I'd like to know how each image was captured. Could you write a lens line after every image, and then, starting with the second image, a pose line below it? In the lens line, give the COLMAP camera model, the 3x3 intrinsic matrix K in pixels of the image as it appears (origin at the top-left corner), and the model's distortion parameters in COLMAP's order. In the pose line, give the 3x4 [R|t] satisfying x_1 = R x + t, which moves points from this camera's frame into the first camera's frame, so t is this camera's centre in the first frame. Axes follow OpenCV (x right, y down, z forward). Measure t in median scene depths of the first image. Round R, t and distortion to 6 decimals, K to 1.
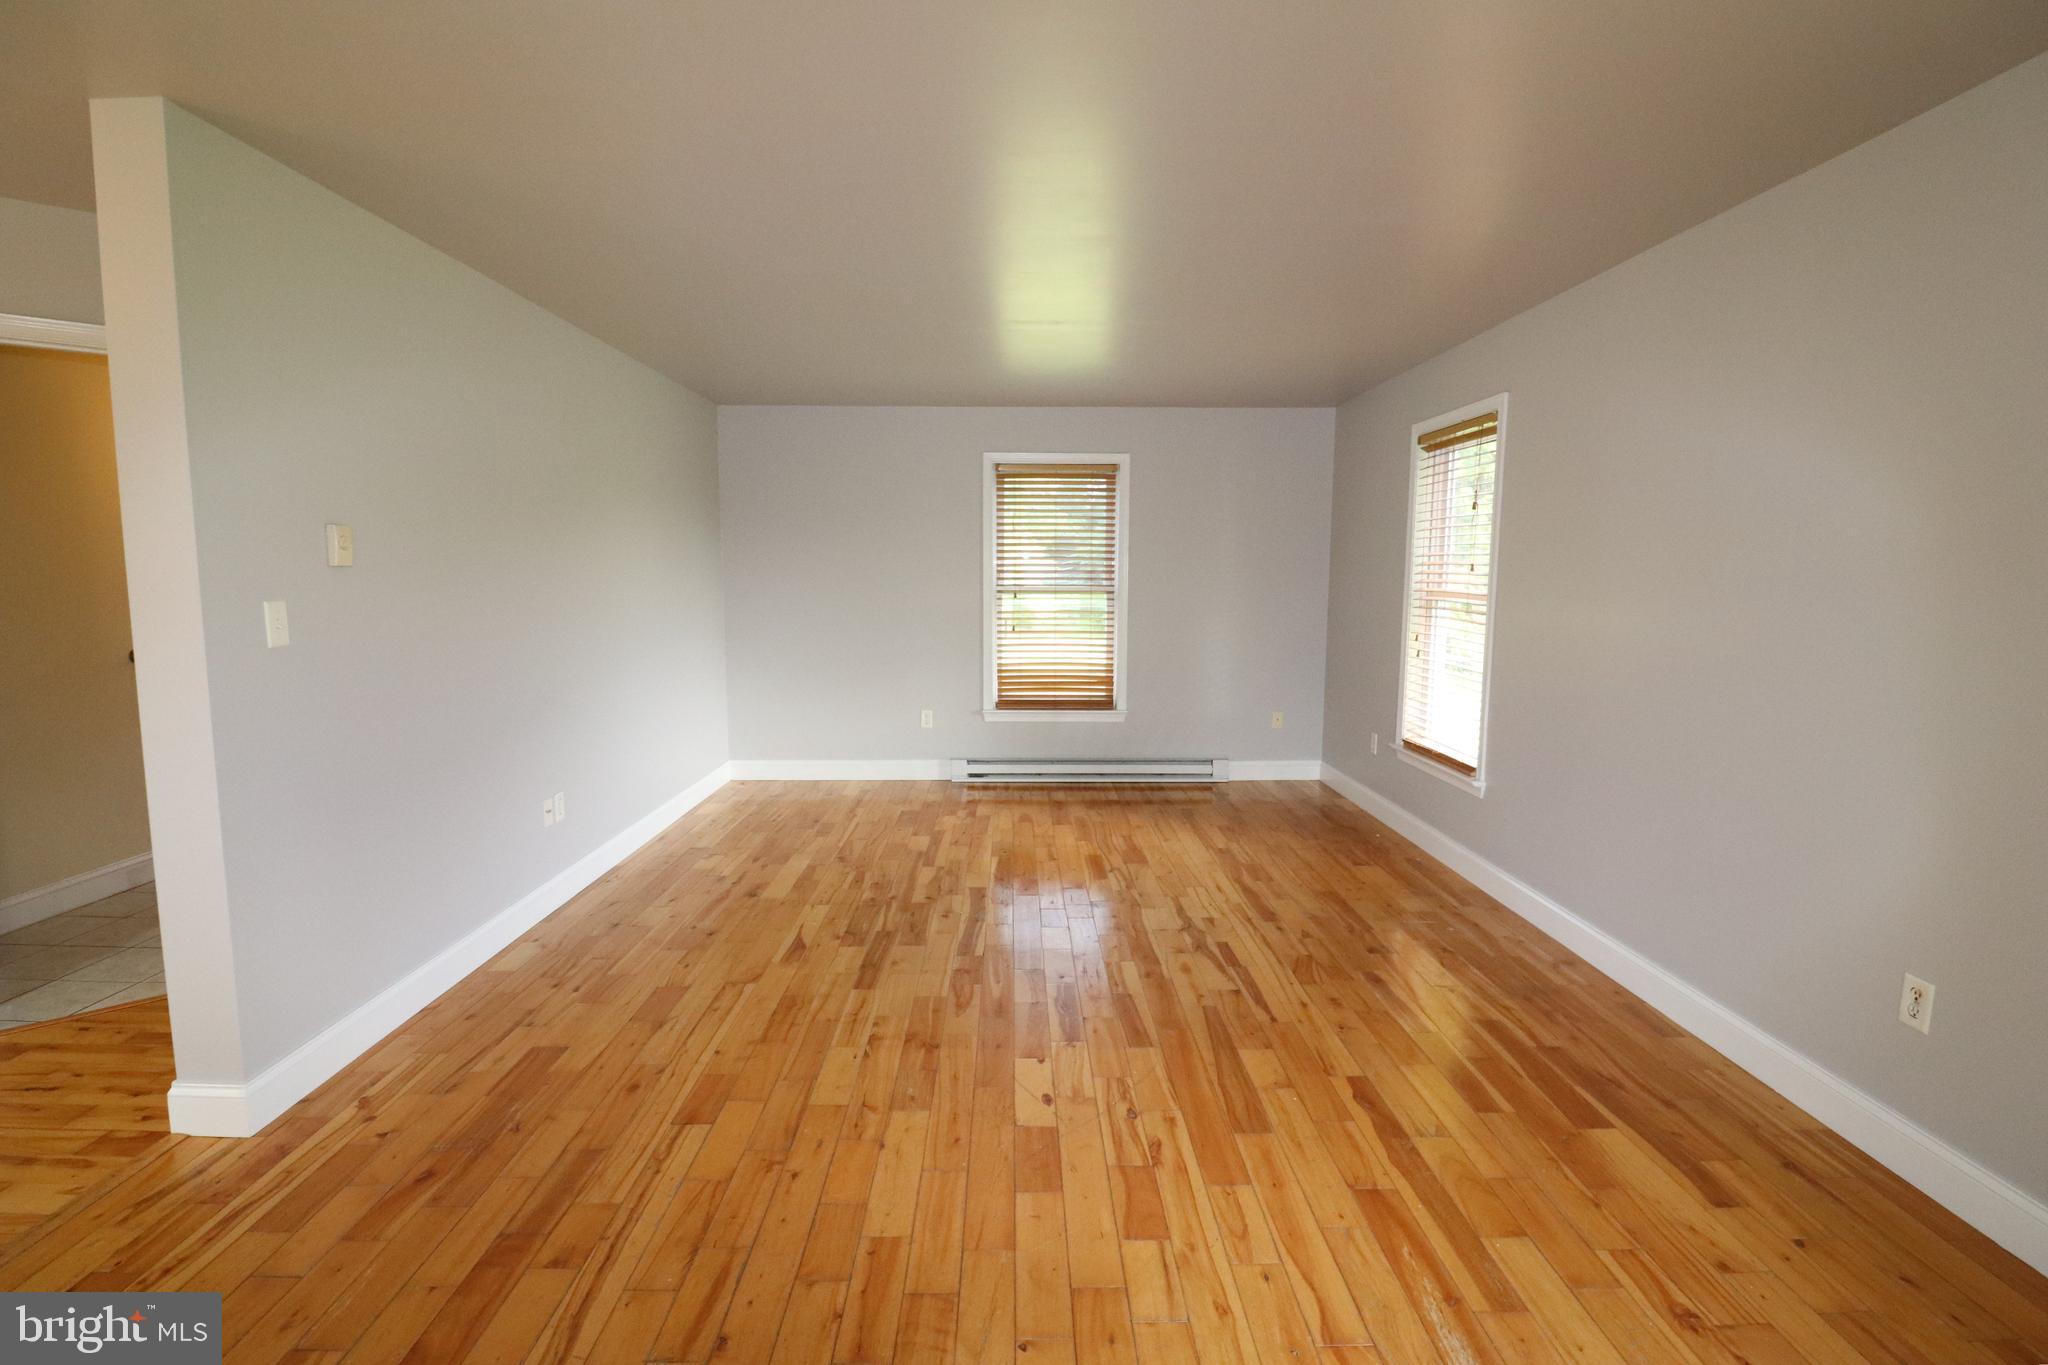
lens RADIAL K [[974.2, 0, 1024.0], [0, 974.2, 682.5], [0, 0, 1]] dist [-0.001499, -0.011739]
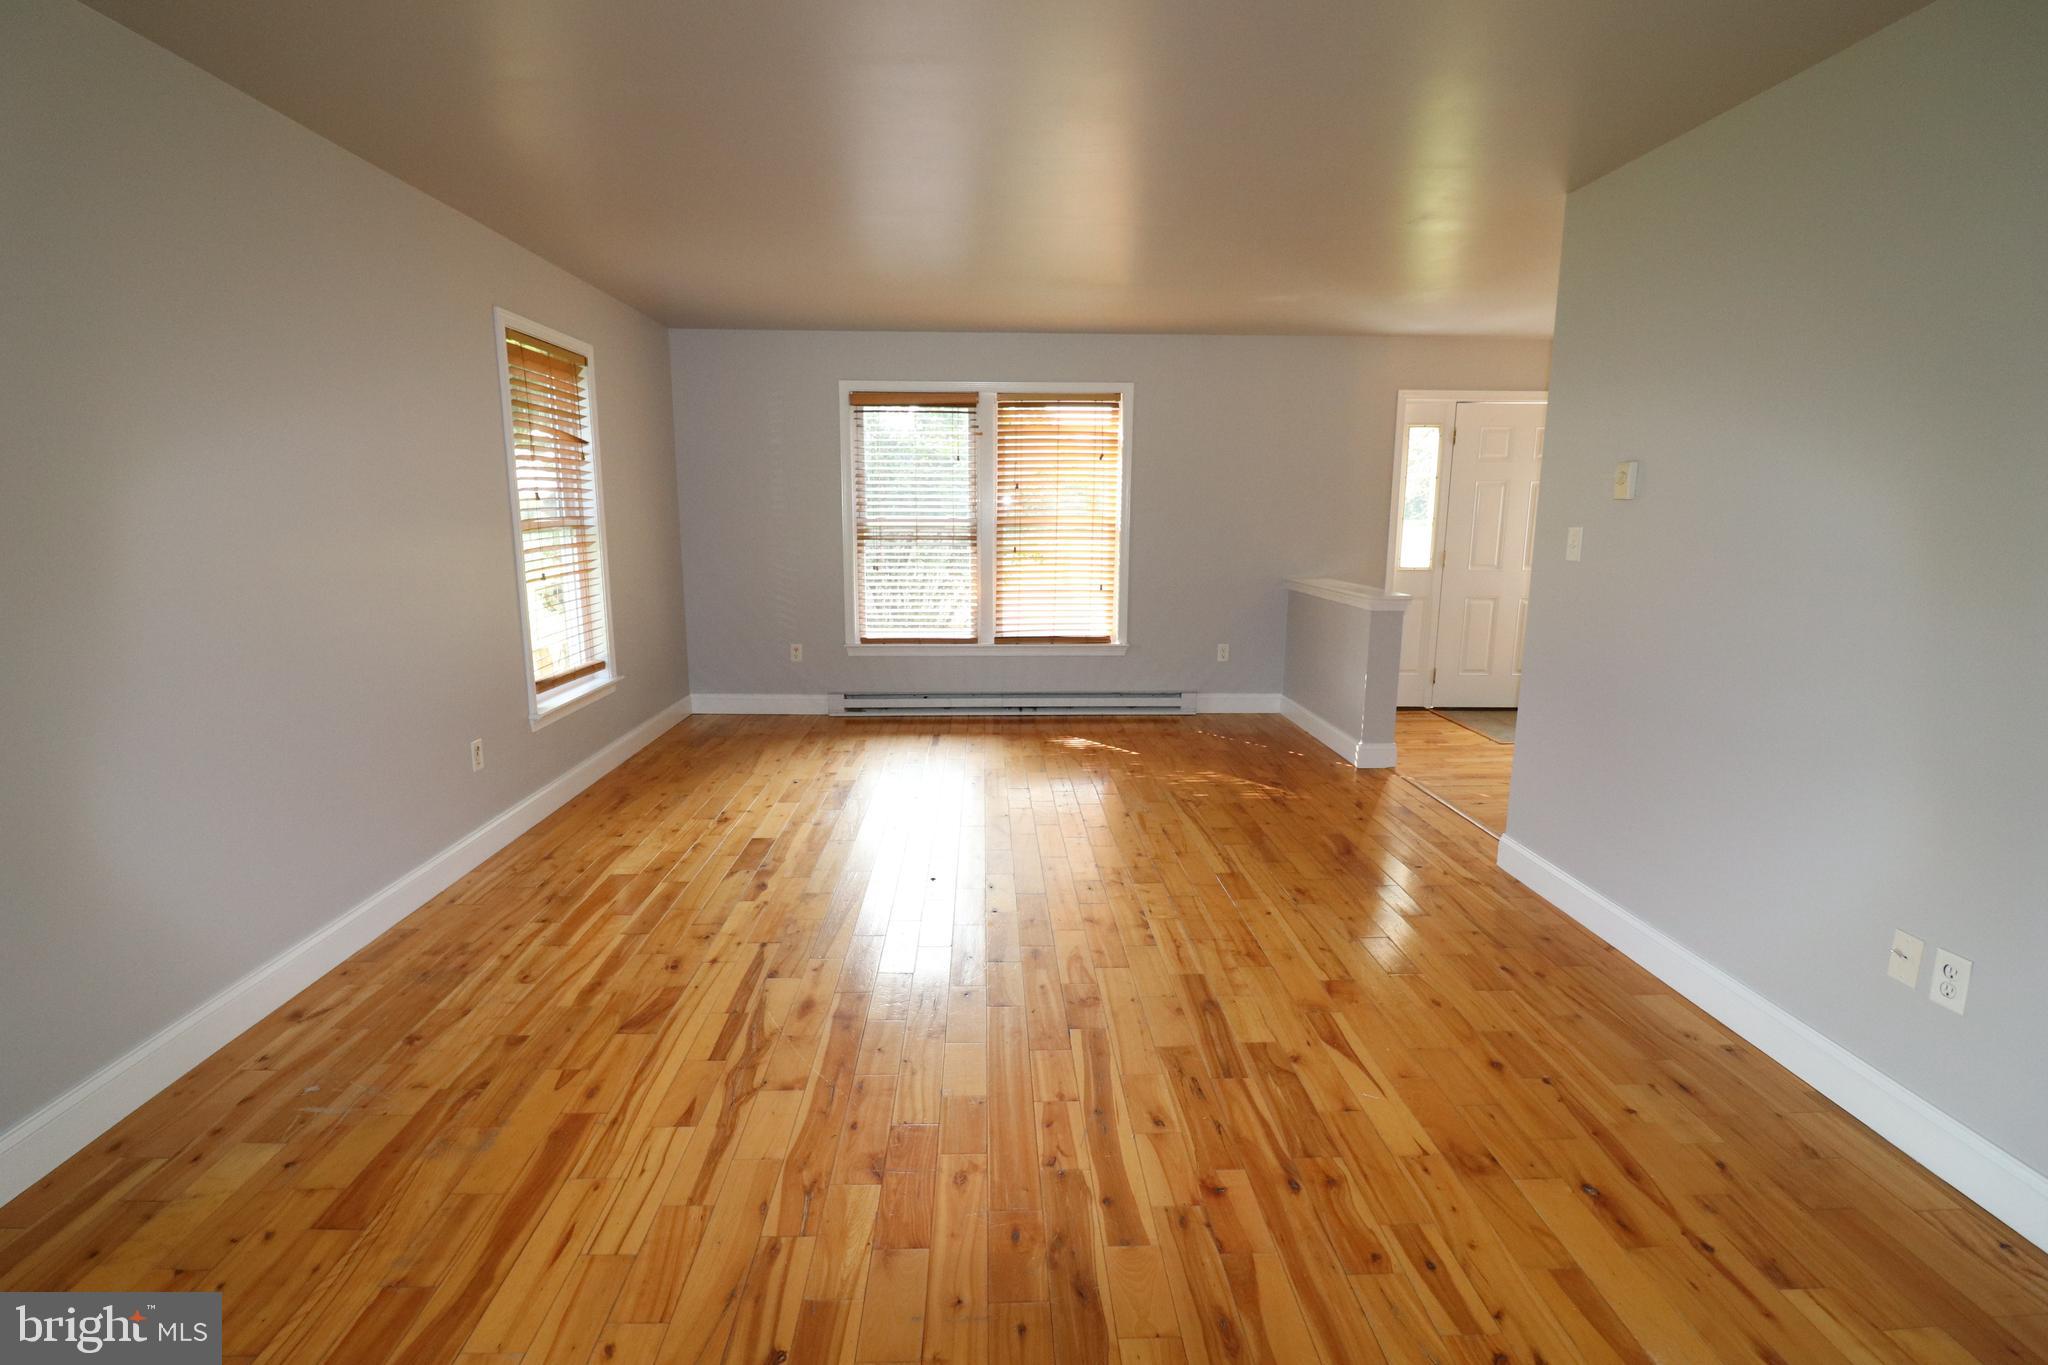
lens RADIAL K [[945.8, 0, 1024.0], [0, 945.8, 682.5], [0, 0, 1]] dist [-0.000597, -0.010935]
pose [[-0.999537, -0.001473, -0.030391, 0.013695], [-0.010350, 0.955723, 0.294084, -0.175646], [0.028612, 0.294263, -0.955296, 1.587209]]
